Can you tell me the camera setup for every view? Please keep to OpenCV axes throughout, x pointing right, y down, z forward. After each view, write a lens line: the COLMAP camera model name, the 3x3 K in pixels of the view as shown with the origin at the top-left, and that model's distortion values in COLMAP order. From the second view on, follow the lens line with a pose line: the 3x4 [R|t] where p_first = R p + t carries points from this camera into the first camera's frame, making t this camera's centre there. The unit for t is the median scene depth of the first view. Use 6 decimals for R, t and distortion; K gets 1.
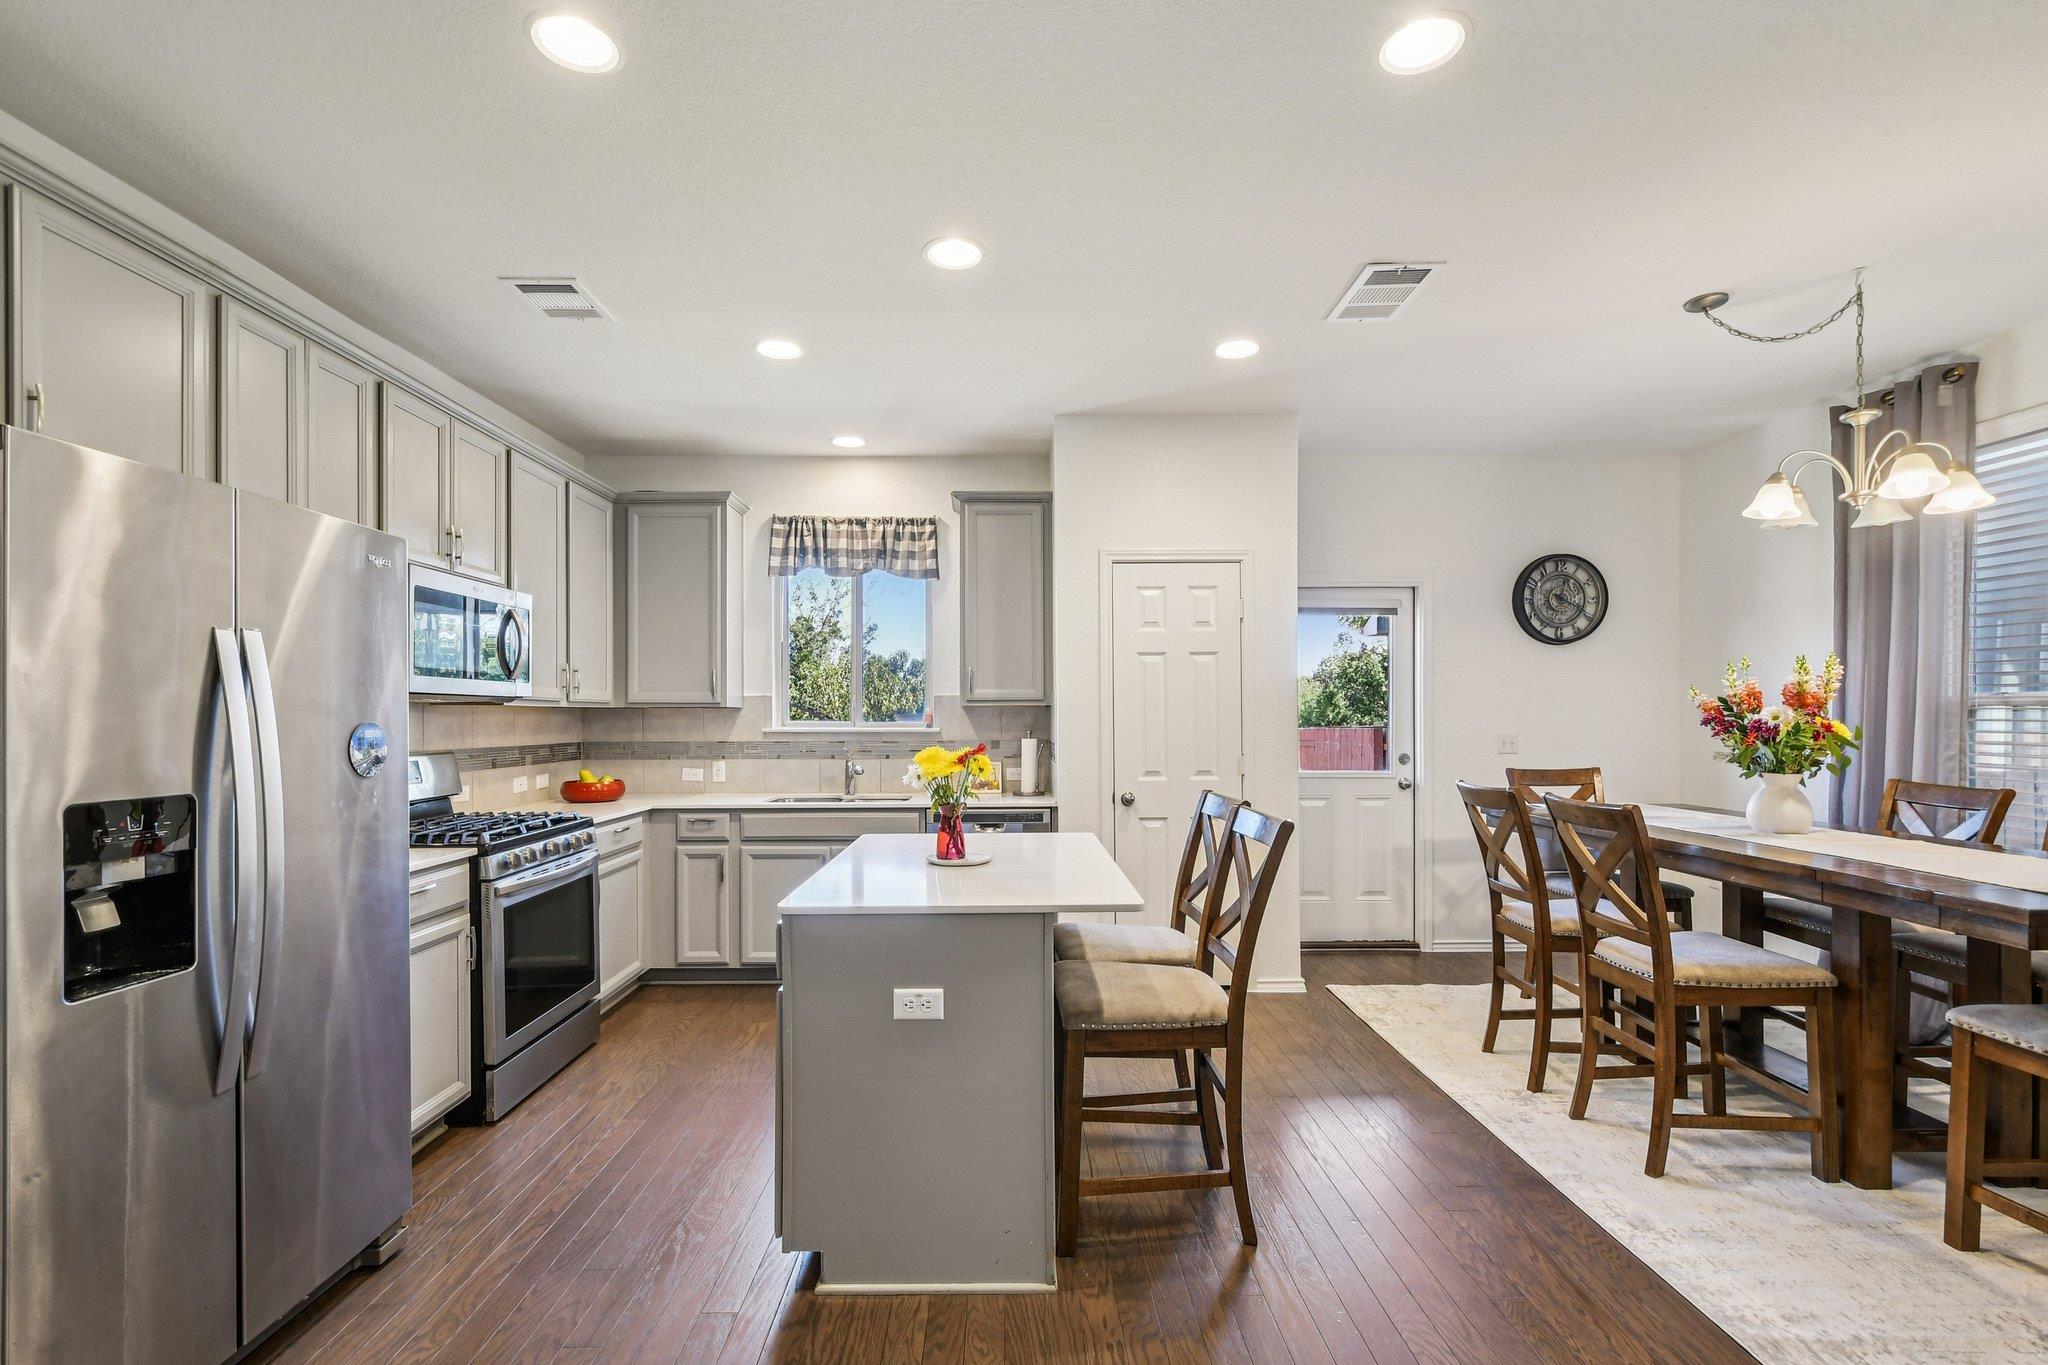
lens RADIAL K [[891.5, 0, 1011.2], [0, 891.5, 720.9], [0, 0, 1]] dist [-0.004299, -0.001939]
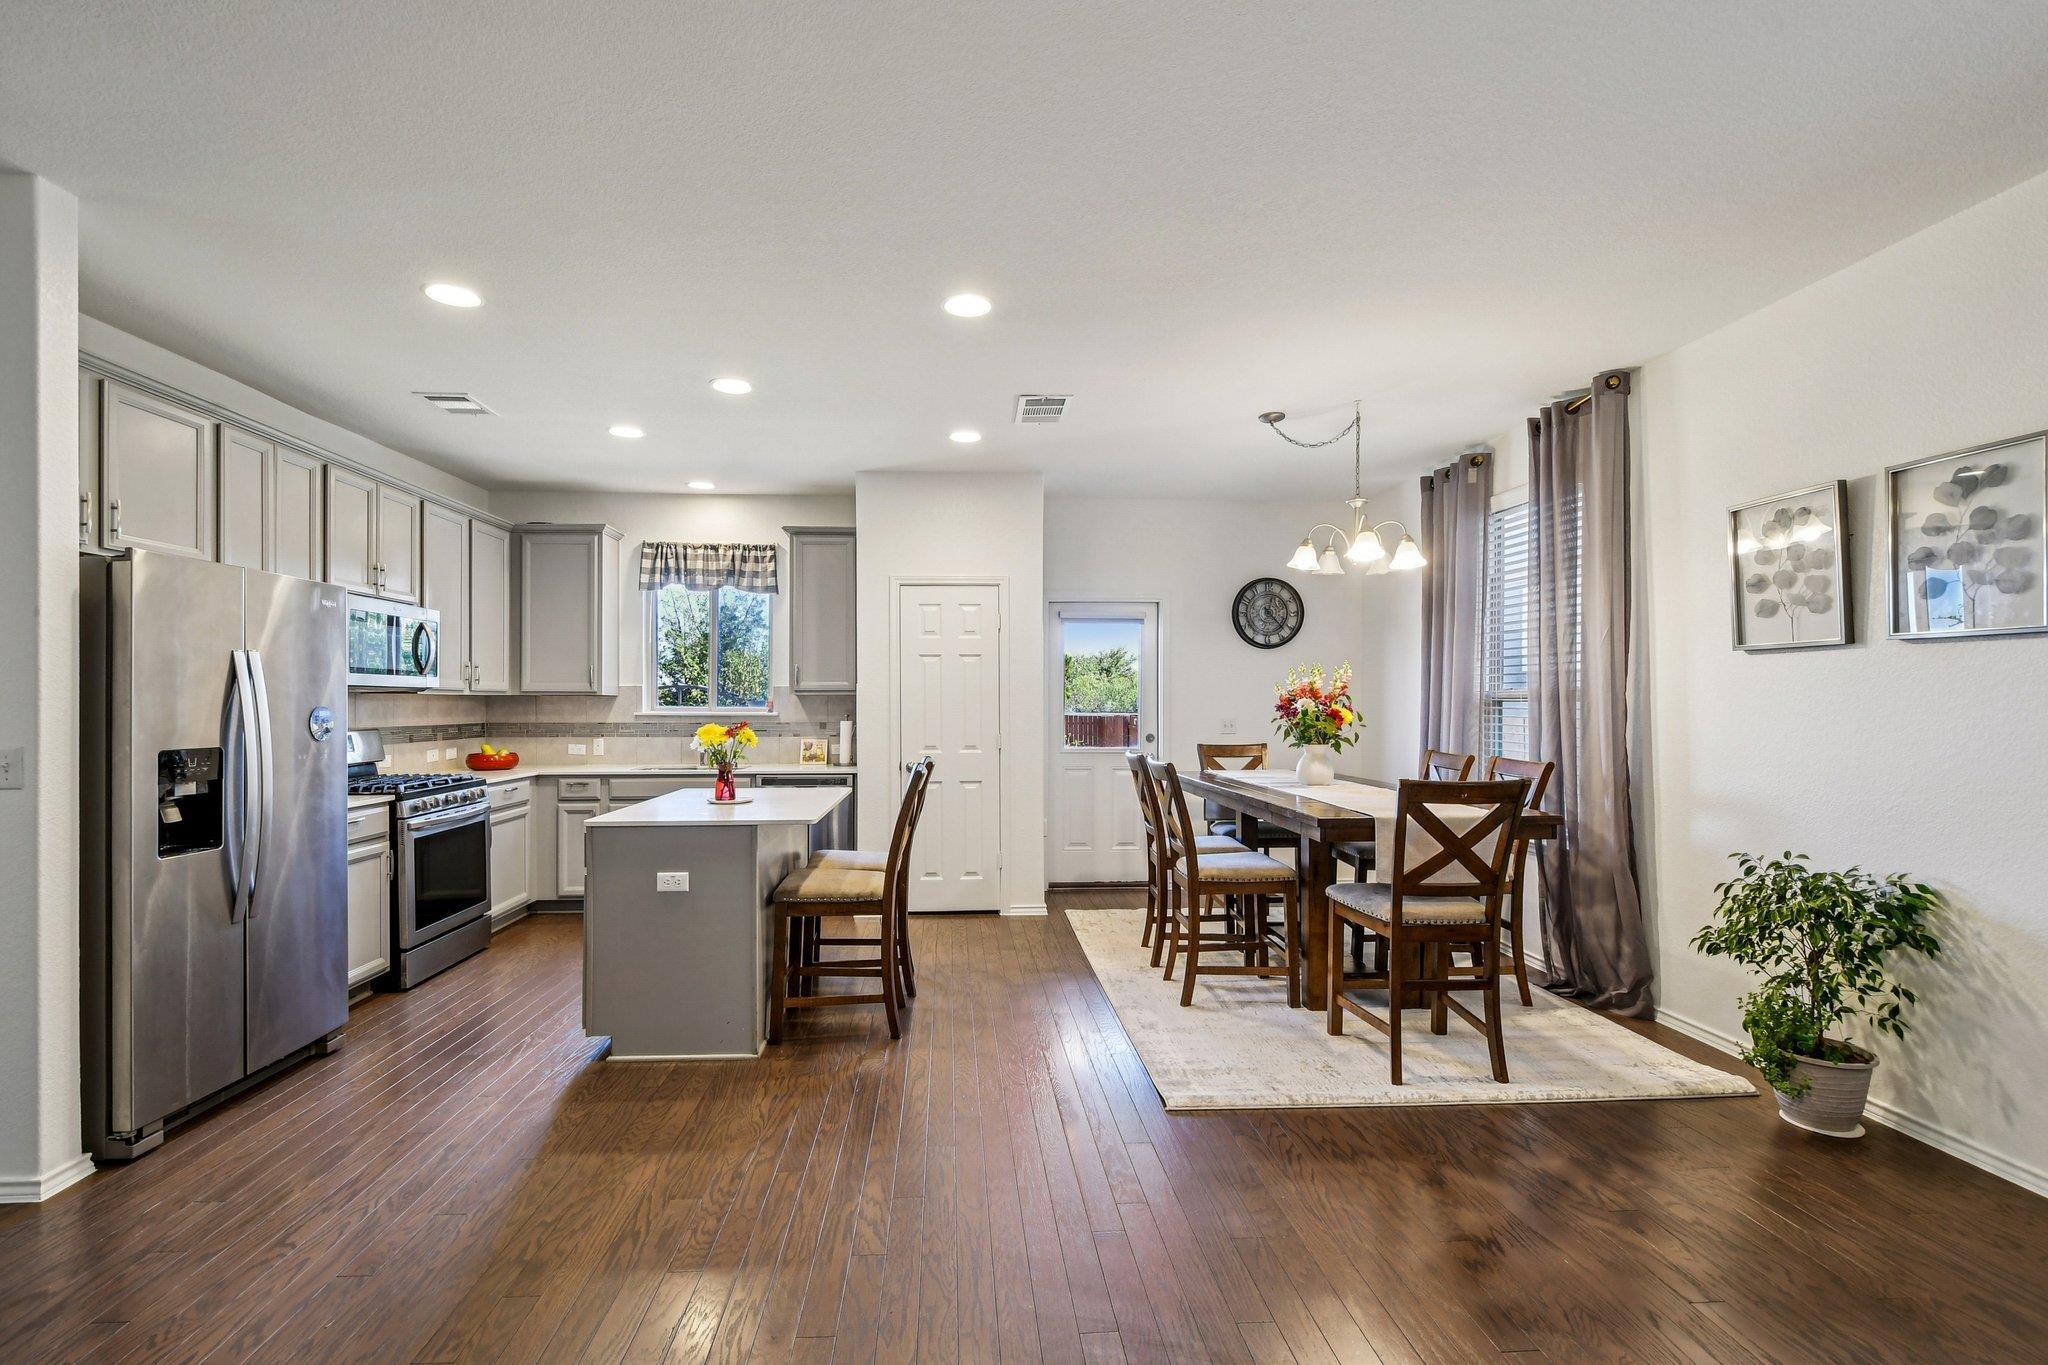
lens RADIAL K [[891.5, 0, 992.1], [0, 891.5, 707.5], [0, 0, 1]] dist [-0.004299, -0.001939]
pose [[0.999107, 0.003025, 0.042139, 0.192259], [-0.003016, 0.999995, -0.000289, 0.000551], [-0.042140, 0.000161, 0.999112, -0.302078]]
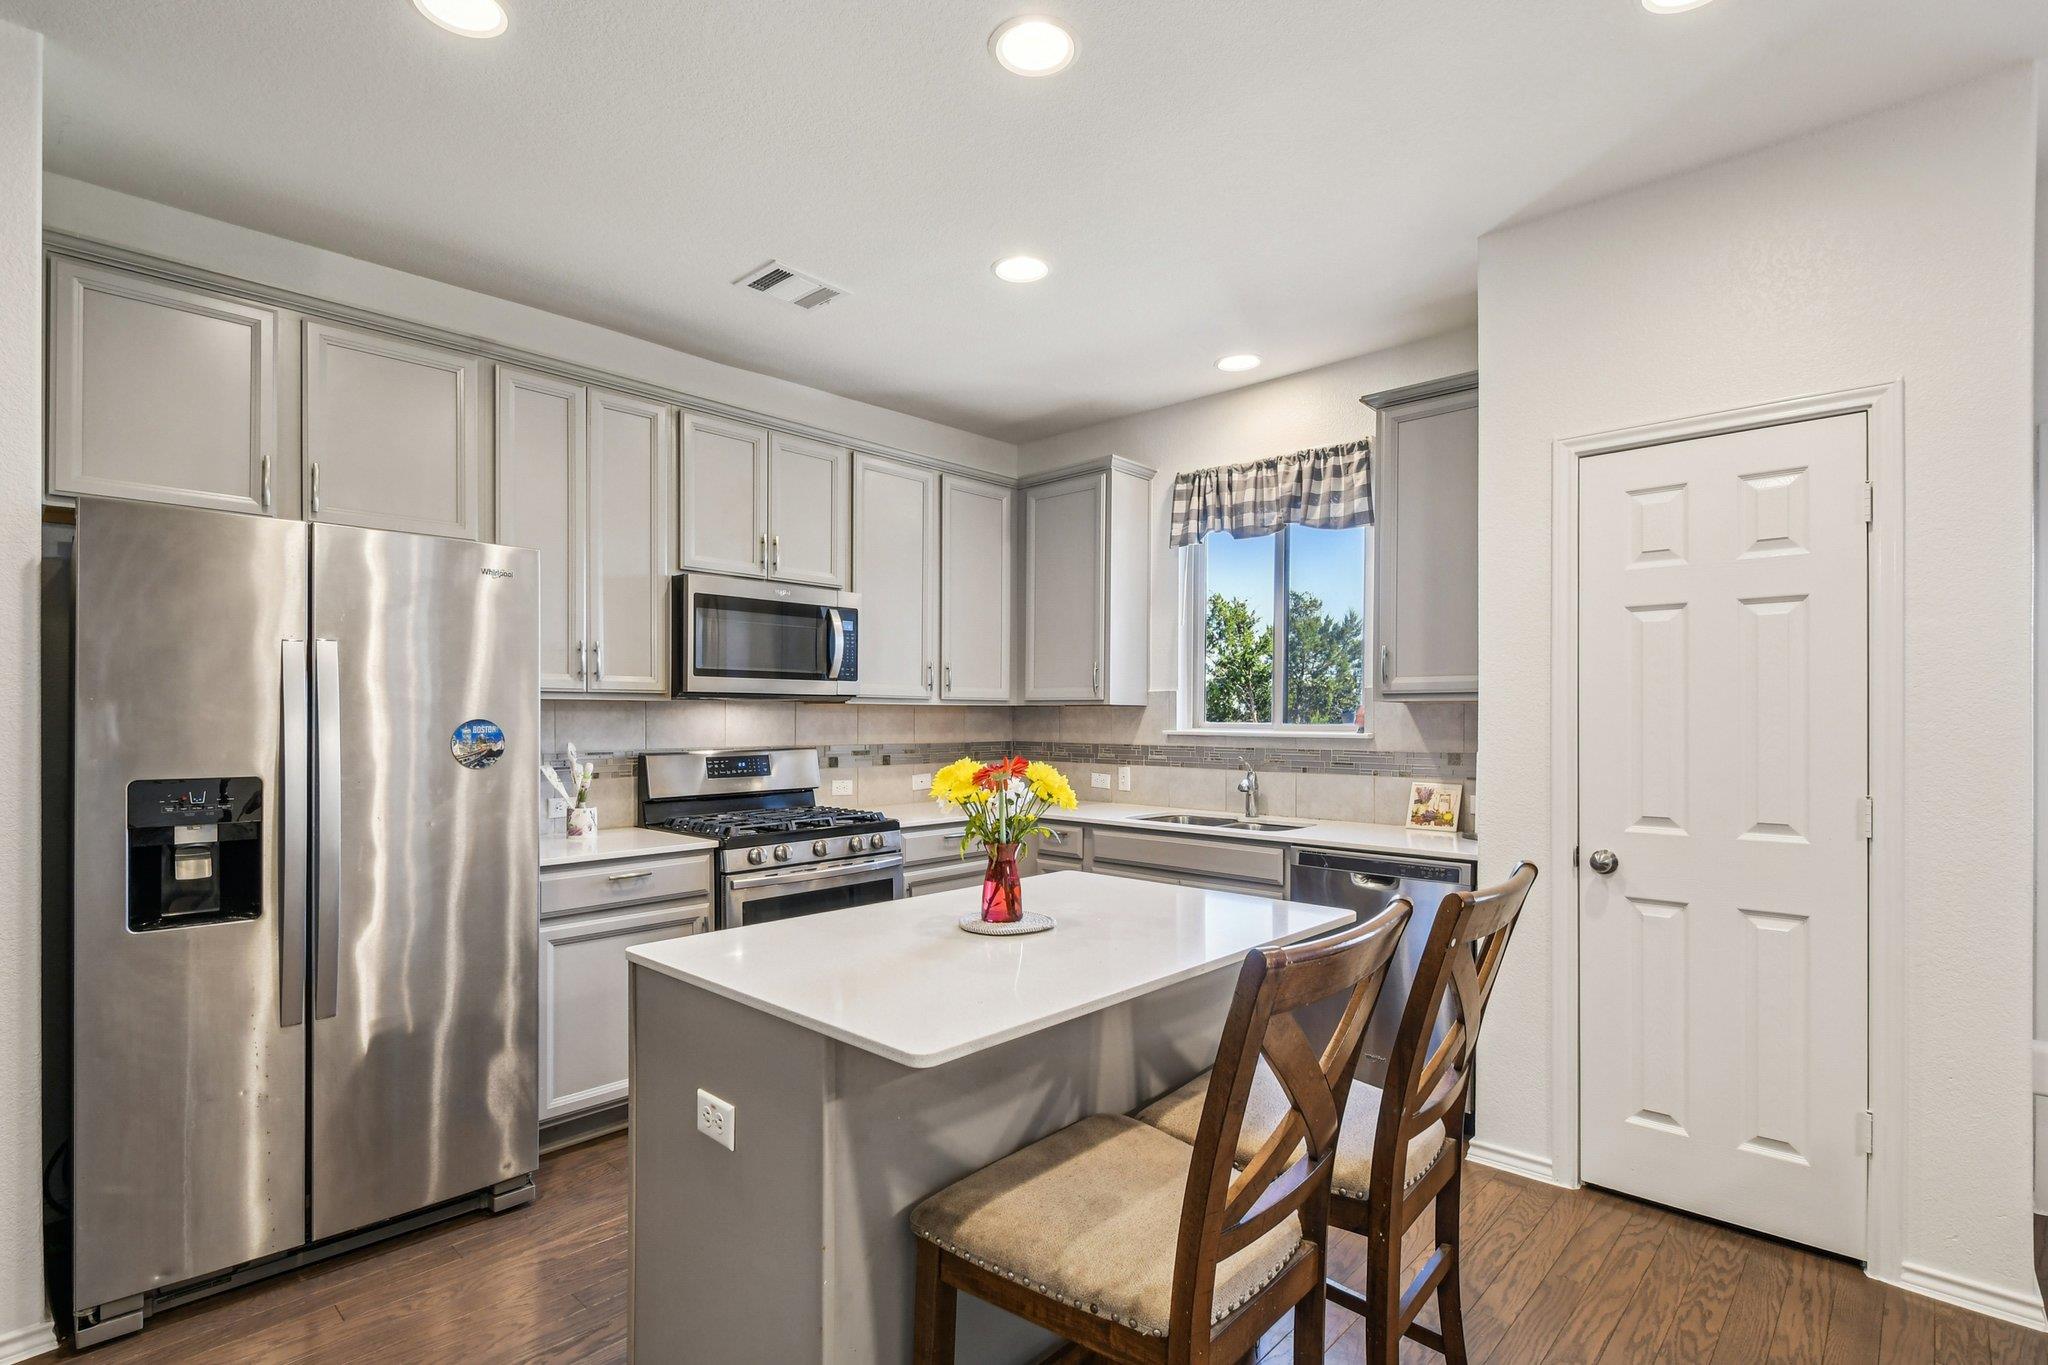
lens RADIAL K [[961.7, 0, 1026.7], [0, 961.7, 719.9], [0, 0, 1]] dist [0.005150, -0.001636]
pose [[0.724019, 0.008283, -0.689730, 0.288978], [-0.008569, 0.999959, 0.003014, -0.003219], [0.689727, 0.003728, 0.724060, 0.289286]]
